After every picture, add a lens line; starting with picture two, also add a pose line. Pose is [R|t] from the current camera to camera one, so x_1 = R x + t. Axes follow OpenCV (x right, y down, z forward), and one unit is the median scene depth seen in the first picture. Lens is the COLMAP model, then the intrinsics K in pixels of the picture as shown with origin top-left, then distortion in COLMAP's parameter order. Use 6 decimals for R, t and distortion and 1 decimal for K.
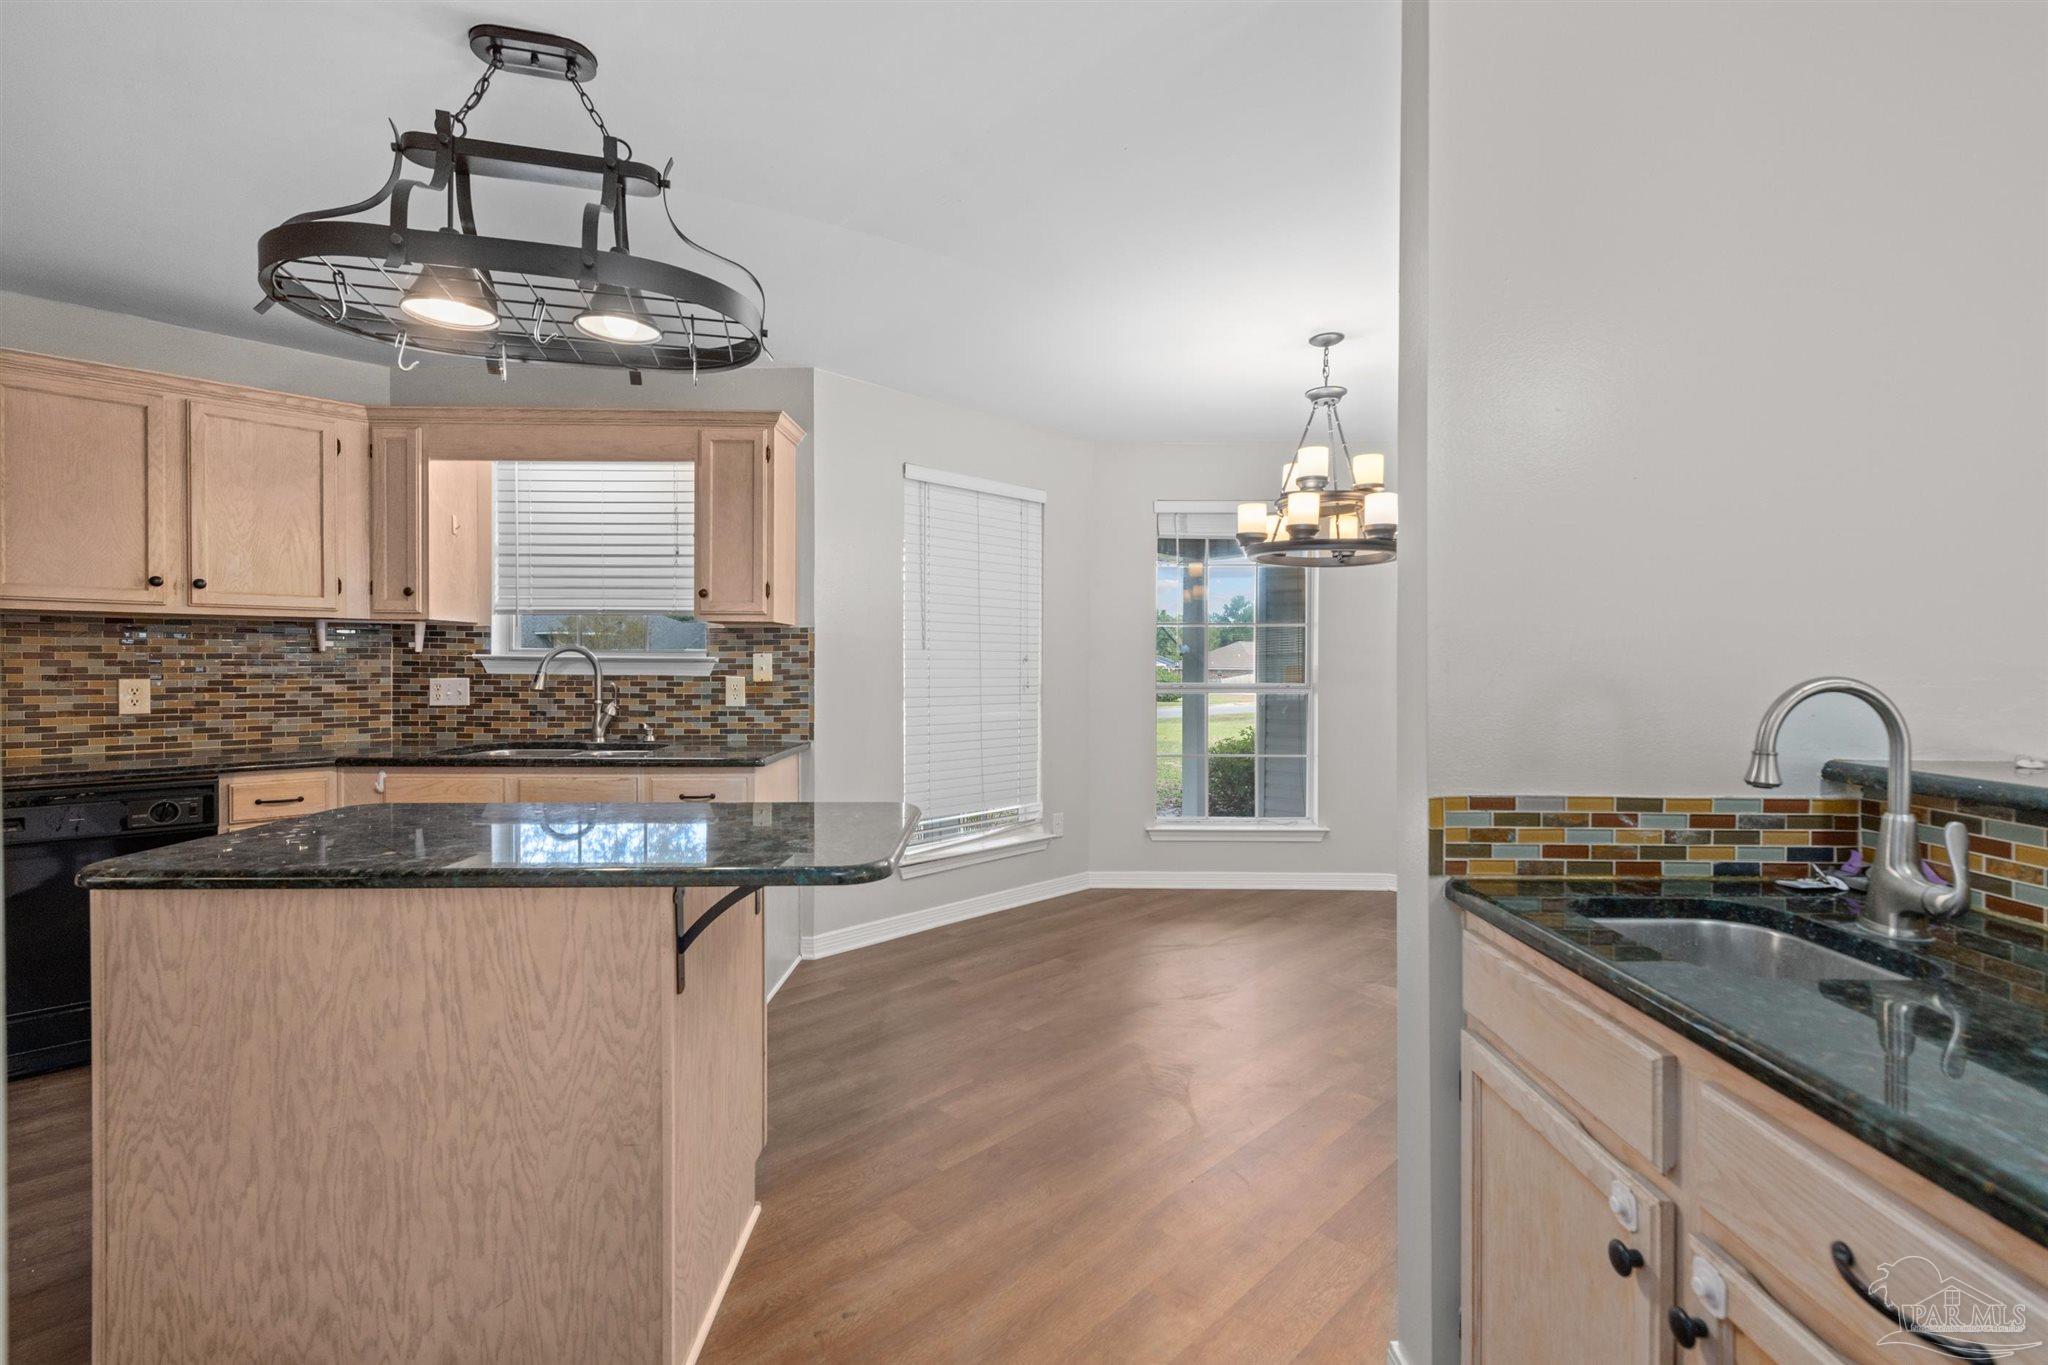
lens RADIAL K [[915.1, 0, 1047.2], [0, 915.1, 673.0], [0, 0, 1]] dist [0.010399, -0.004599]
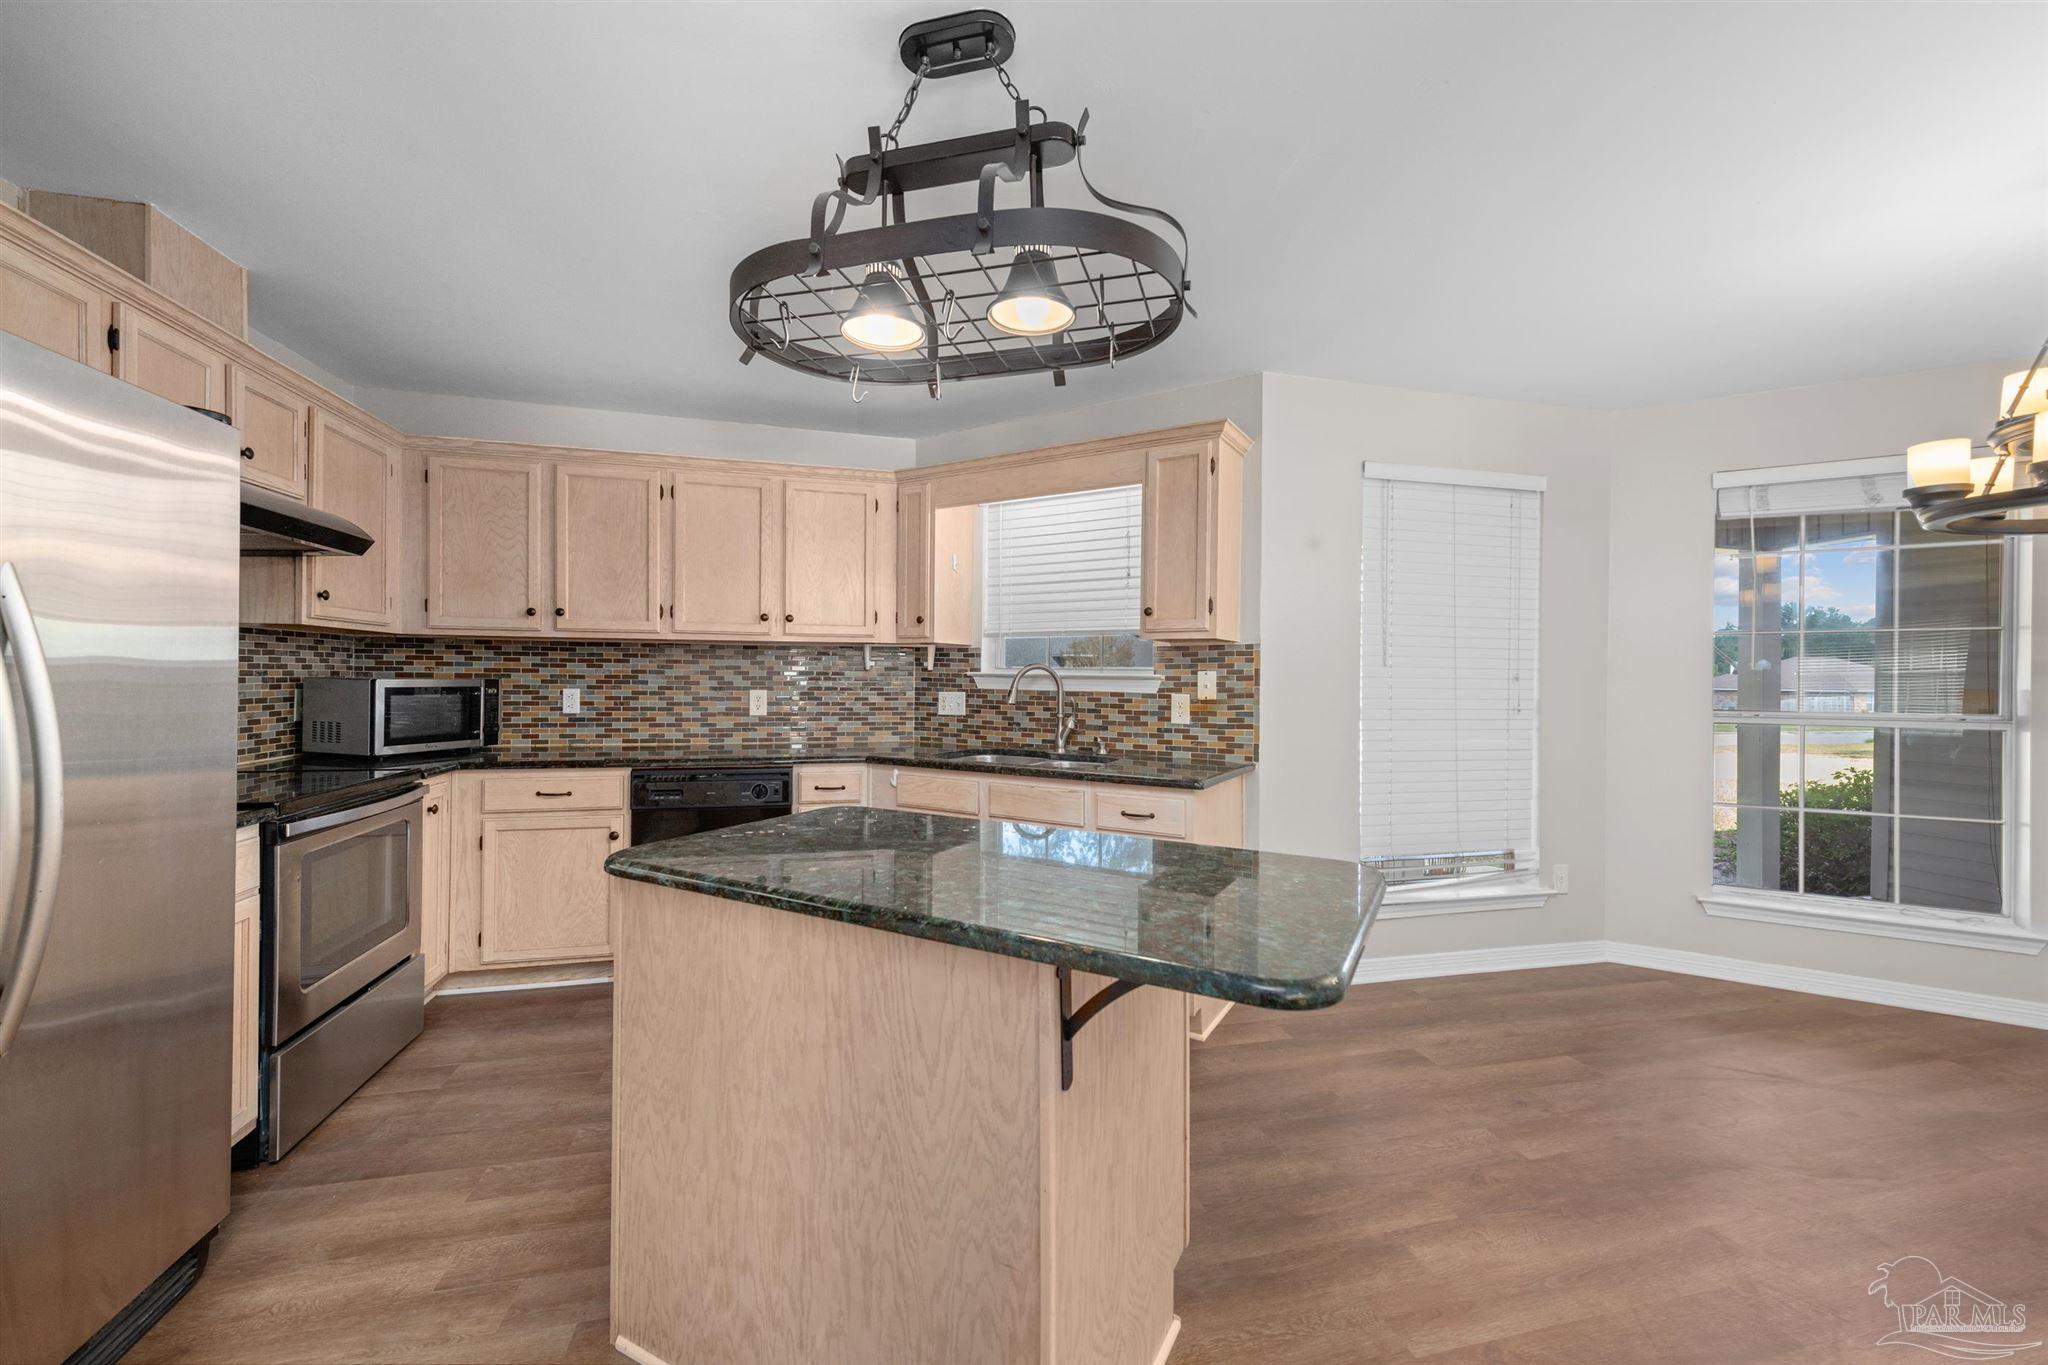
lens RADIAL K [[810.8, 0, 1021.9], [0, 810.8, 676.7], [0, 0, 1]] dist [0.015159, -0.003898]
pose [[0.853245, 0.003412, -0.521500, -0.027296], [-0.011396, 0.999862, -0.012103, -0.002712], [0.521386, 0.016270, 0.853166, 0.164452]]
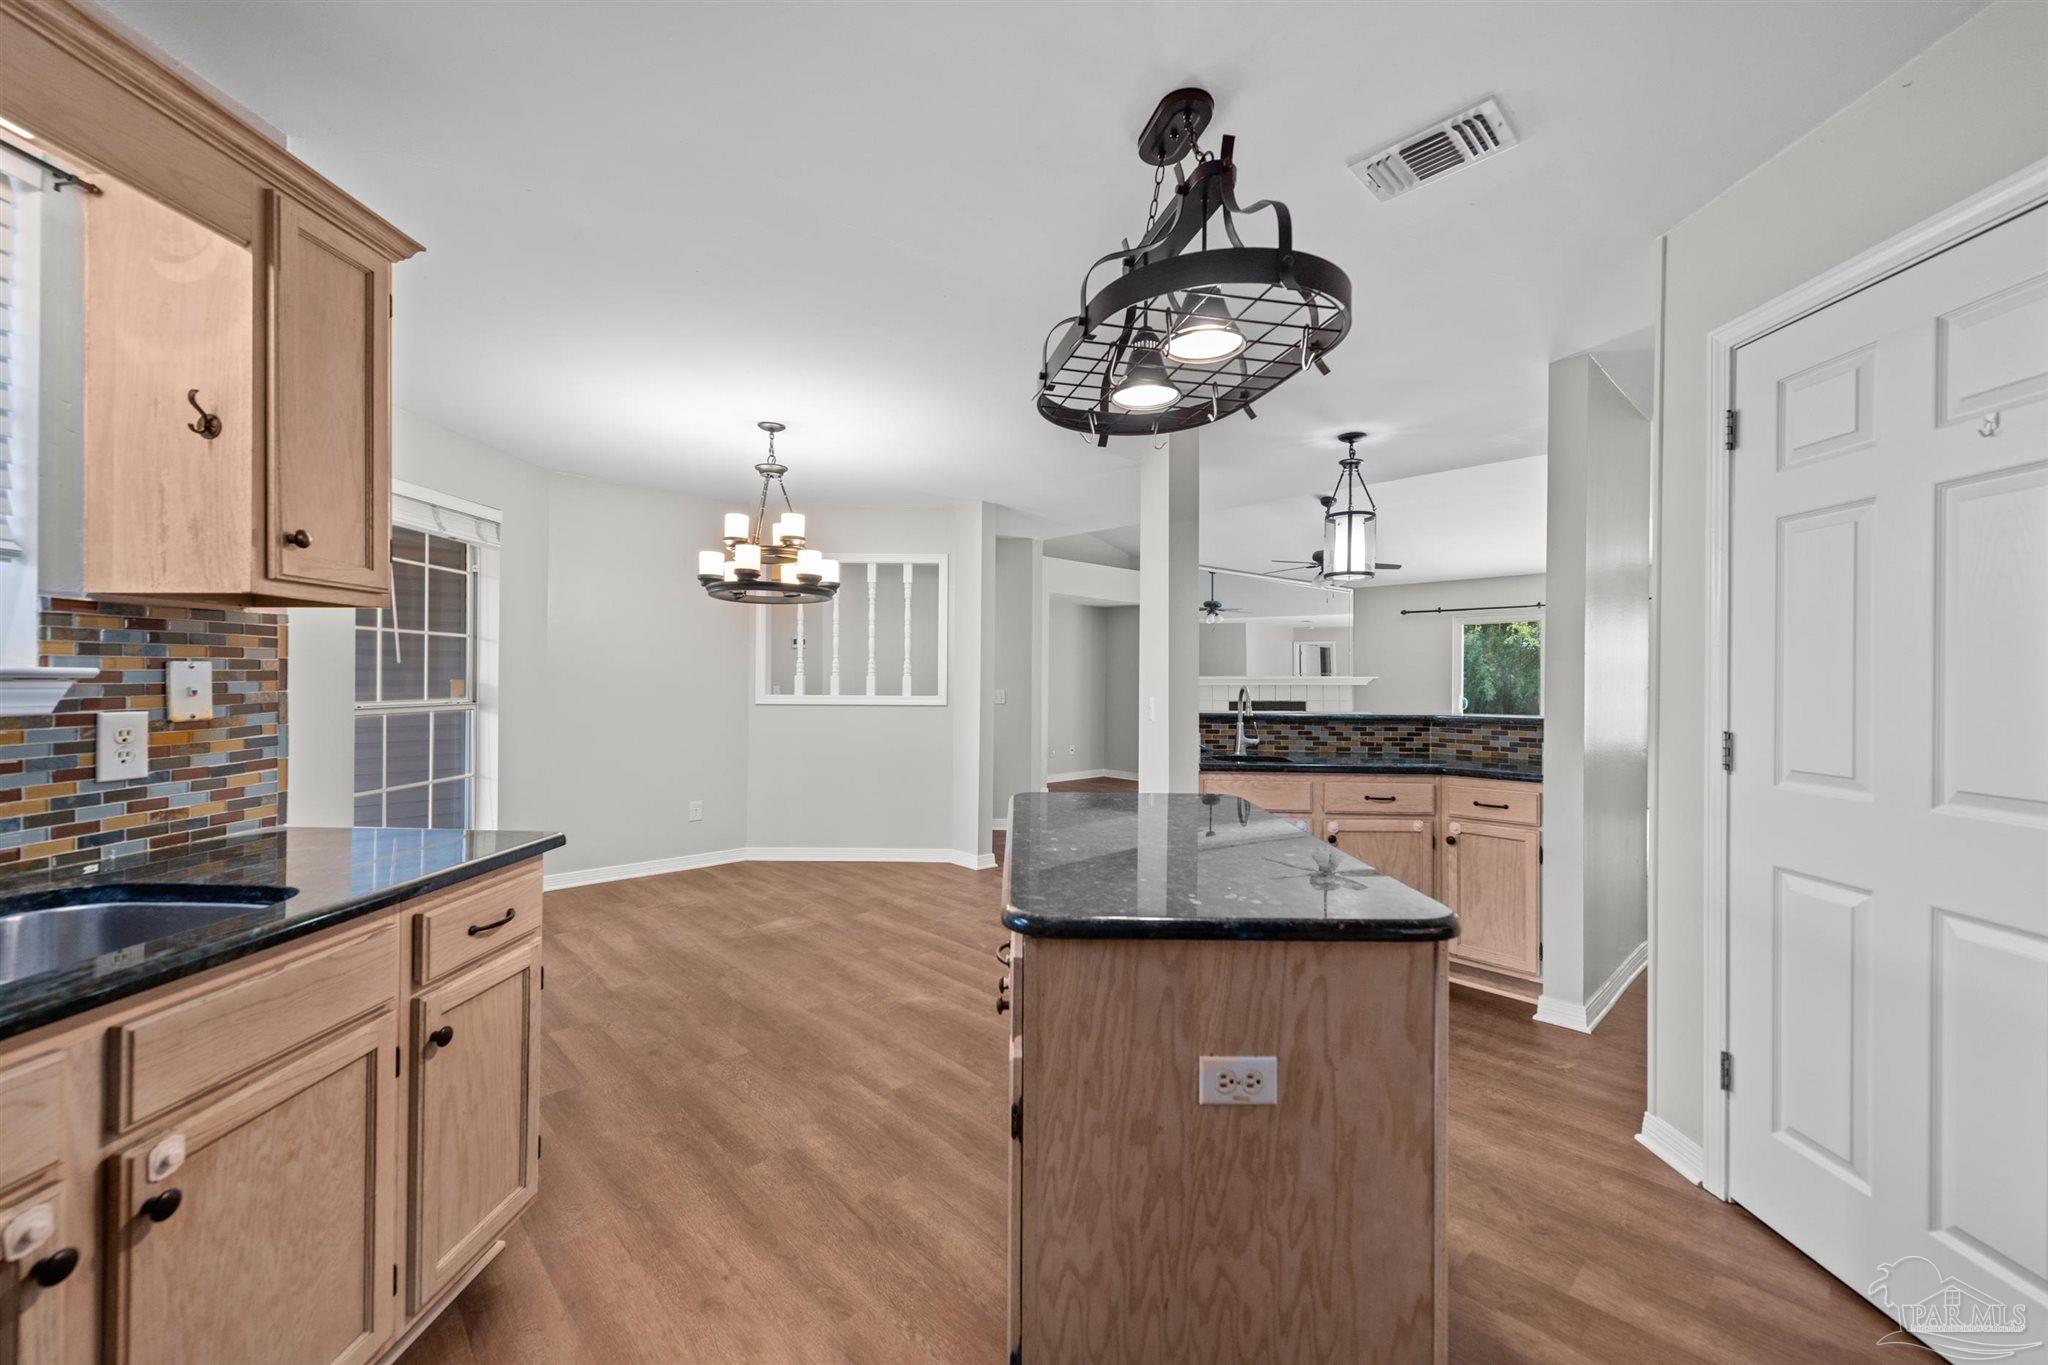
lens RADIAL K [[810.8, 0, 1033.4], [0, 810.8, 683.5], [0, 0, 1]] dist [0.015159, -0.003898]
pose [[0.017359, -0.007290, 0.999823, -0.804775], [0.010895, 0.999915, 0.007102, -0.008926], [-0.999790, 0.010770, 0.017437, 0.606146]]
